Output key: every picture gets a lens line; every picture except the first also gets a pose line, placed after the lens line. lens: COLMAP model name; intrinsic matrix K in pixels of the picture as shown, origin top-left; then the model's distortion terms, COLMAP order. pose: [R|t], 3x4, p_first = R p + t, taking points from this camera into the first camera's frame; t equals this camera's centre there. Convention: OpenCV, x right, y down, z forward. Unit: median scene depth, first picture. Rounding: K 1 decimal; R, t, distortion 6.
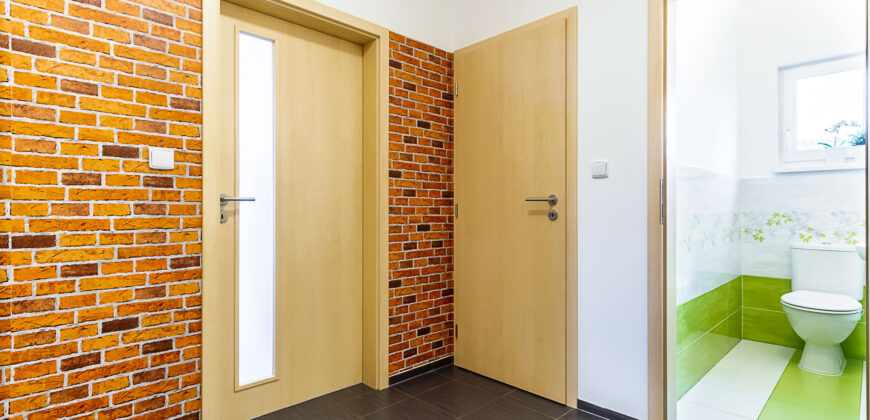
lens RADIAL K [[410.4, 0, 416.8], [0, 410.4, 208.1], [0, 0, 1]] dist [-0.012765, -0.000169]
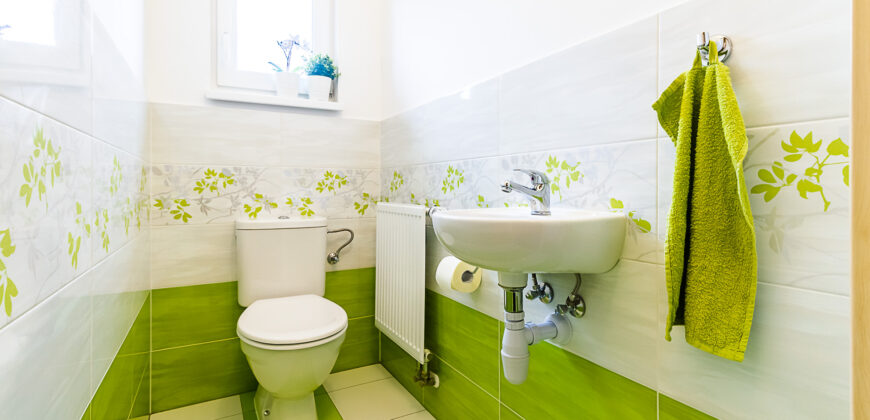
lens RADIAL K [[399.4, 0, 432.8], [0, 399.4, 193.1], [0, 0, 1]] dist [0.018375, 0.000126]
pose [[0.204420, -0.008235, 0.978849, 0.406872], [-0.006110, 0.999934, 0.009689, 0.038274], [-0.978864, -0.007961, 0.204356, 0.594305]]
